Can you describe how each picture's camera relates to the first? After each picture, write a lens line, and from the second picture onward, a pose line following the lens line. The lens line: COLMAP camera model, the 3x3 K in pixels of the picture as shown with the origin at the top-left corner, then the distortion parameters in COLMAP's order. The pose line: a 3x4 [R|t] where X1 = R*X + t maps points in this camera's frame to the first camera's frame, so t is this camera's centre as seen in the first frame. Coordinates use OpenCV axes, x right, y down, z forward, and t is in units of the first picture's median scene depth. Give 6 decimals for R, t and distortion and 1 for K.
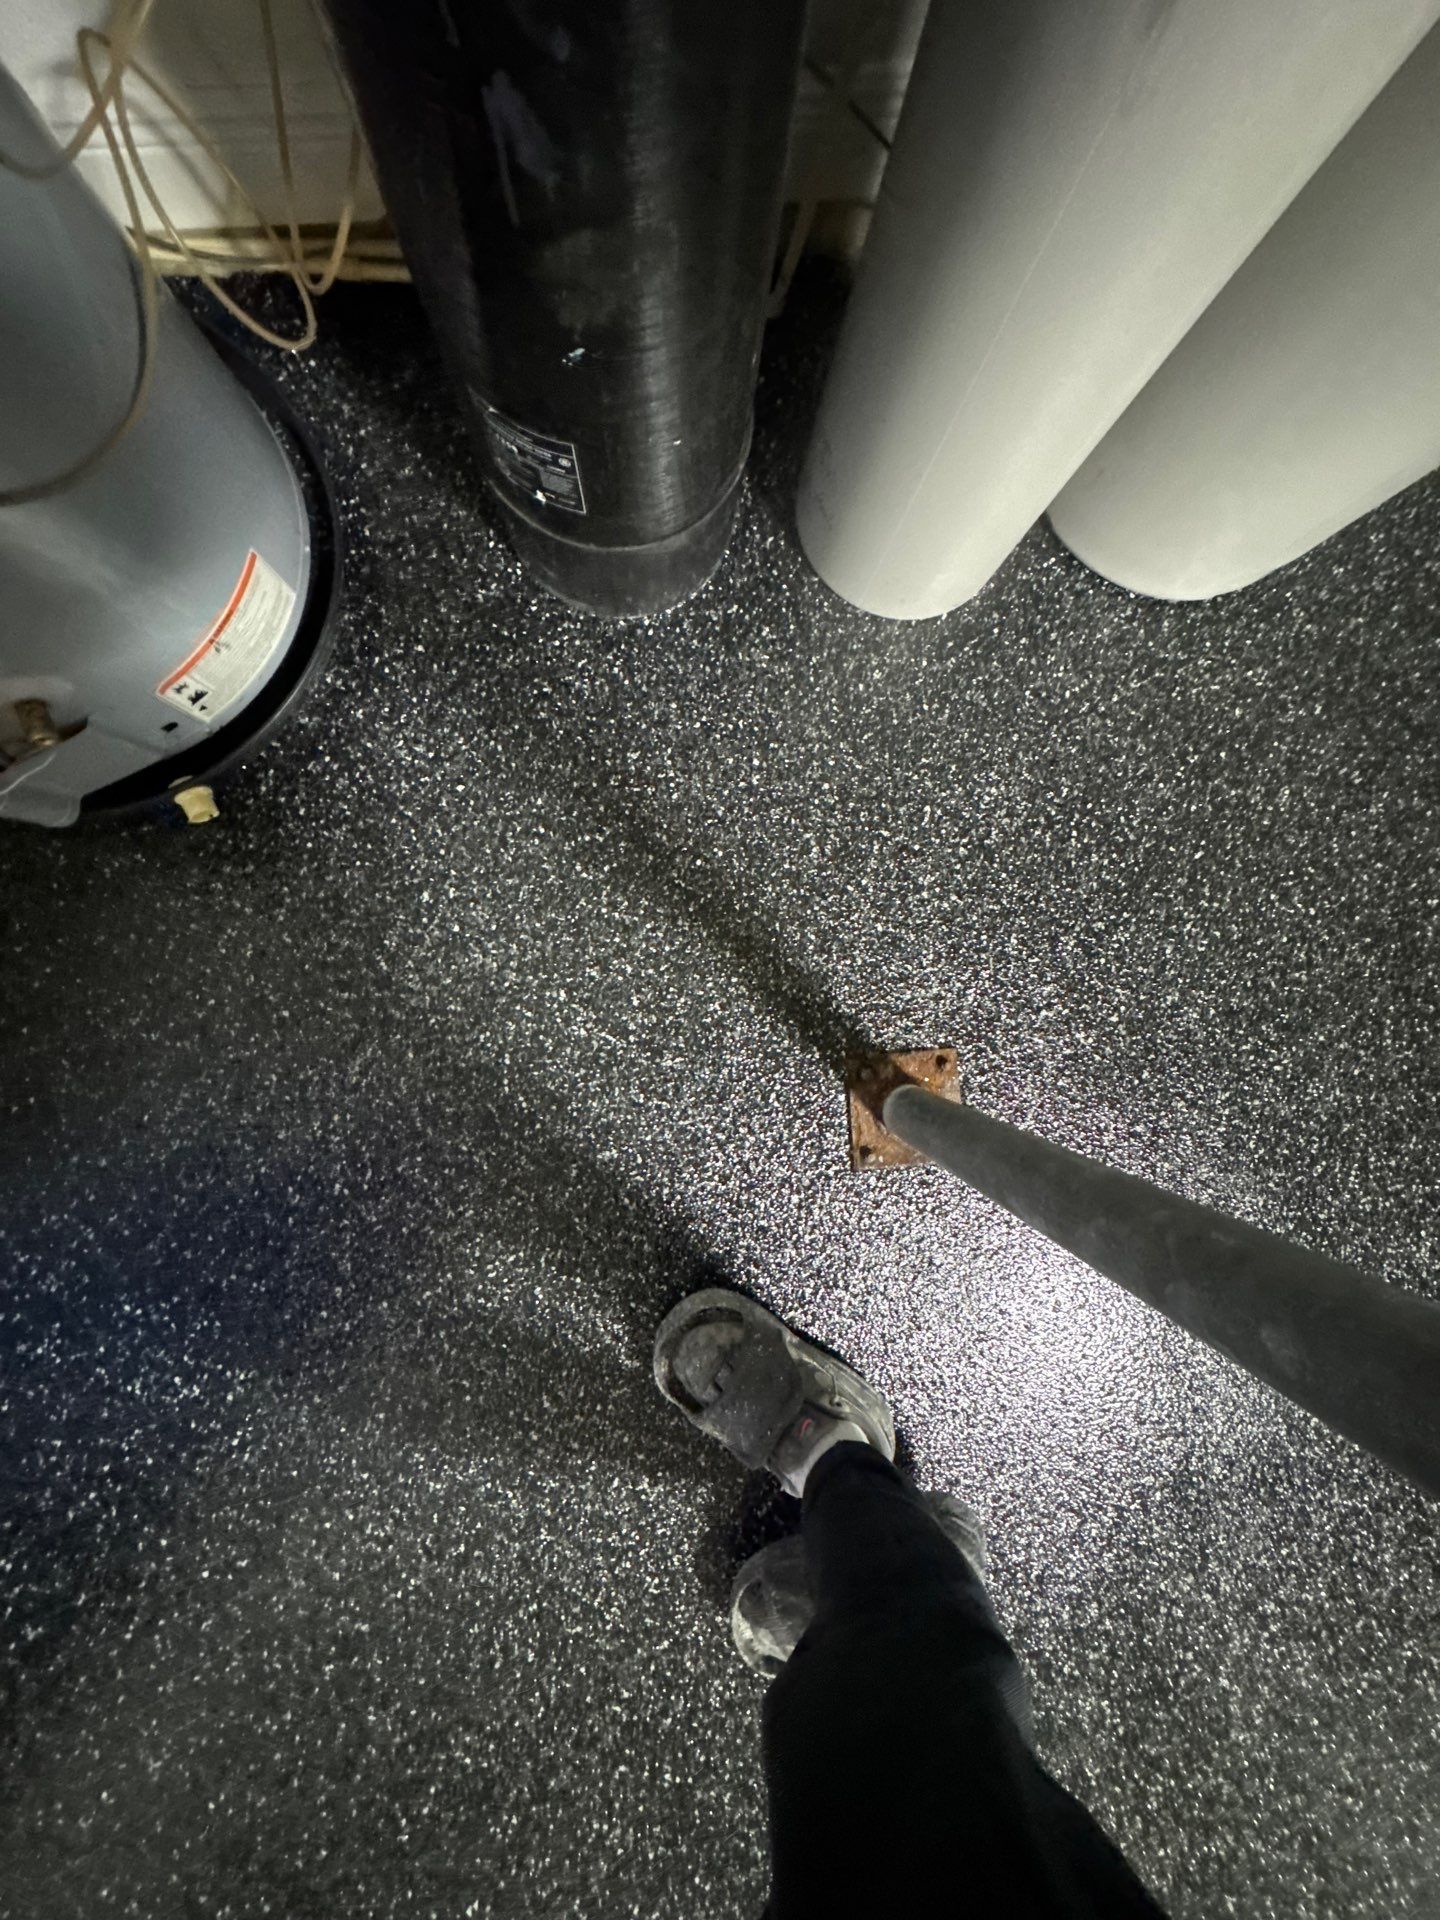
lens RADIAL K [[763.0, 0, 723.8], [0, 763.0, 961.1], [0, 0, 1]] dist [-0.000041, 0.000117]
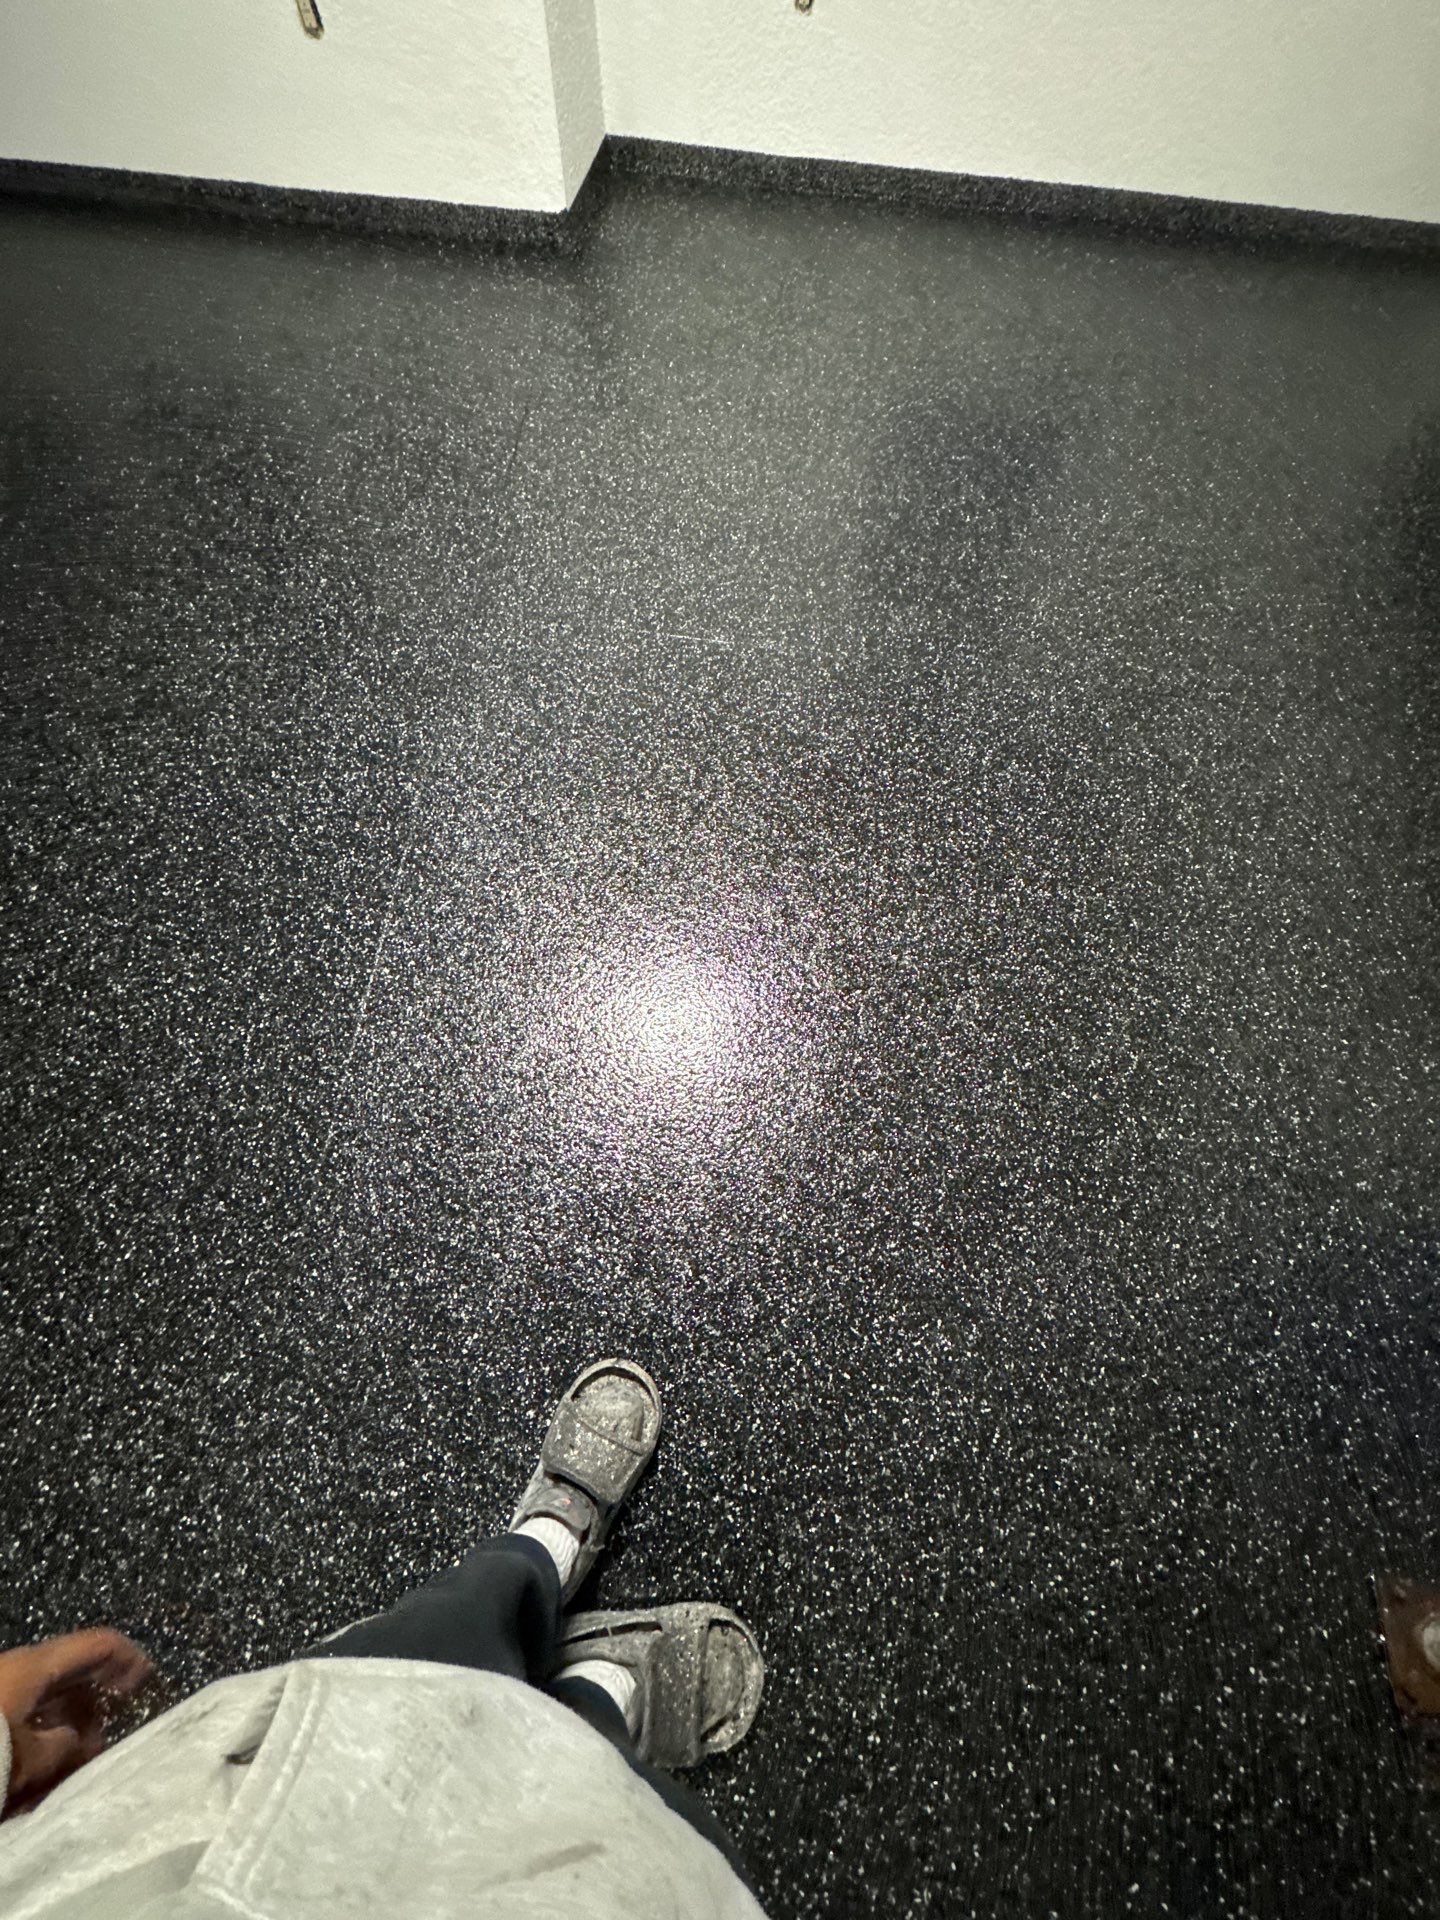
lens RADIAL K [[763.0, 0, 720.9], [0, 763.0, 957.7], [0, 0, 1]] dist [-0.000041, 0.000117]
pose [[-0.964167, -0.265099, 0.010179, 1.495527], [0.242812, -0.866353, 0.436433, 0.331440], [-0.106880, 0.423266, 0.899679, -0.260559]]
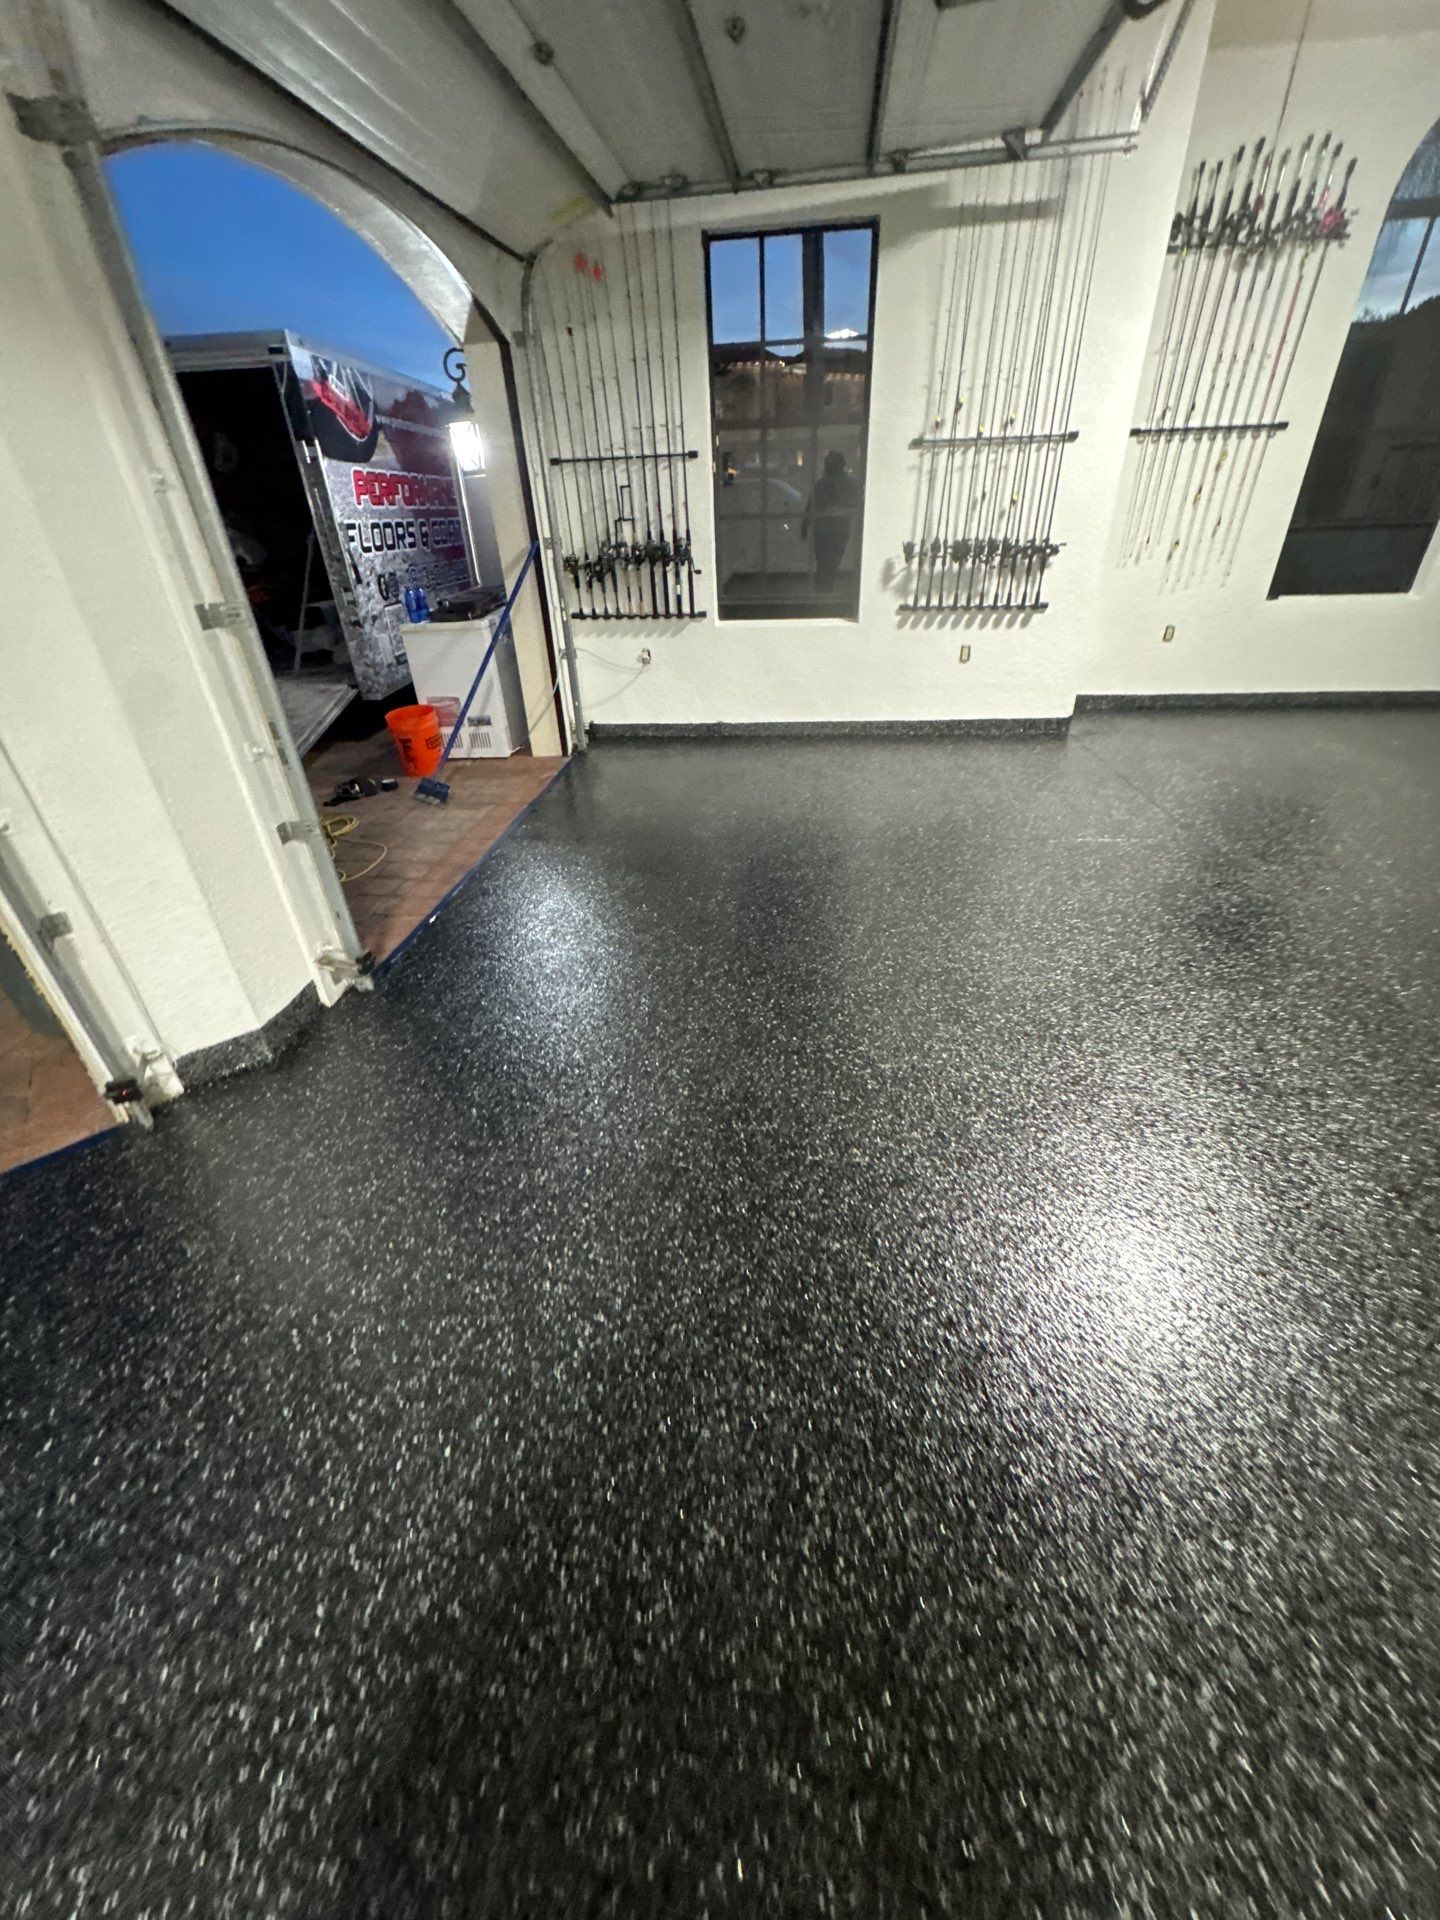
lens RADIAL K [[763.0, 0, 722.4], [0, 763.0, 959.9], [0, 0, 1]] dist [-0.000041, 0.000117]
pose [[-0.971718, -0.150887, 0.181651, 3.749970], [0.233681, -0.503602, 0.831732, -1.906191], [-0.034017, 0.850658, 0.524619, -0.126114]]
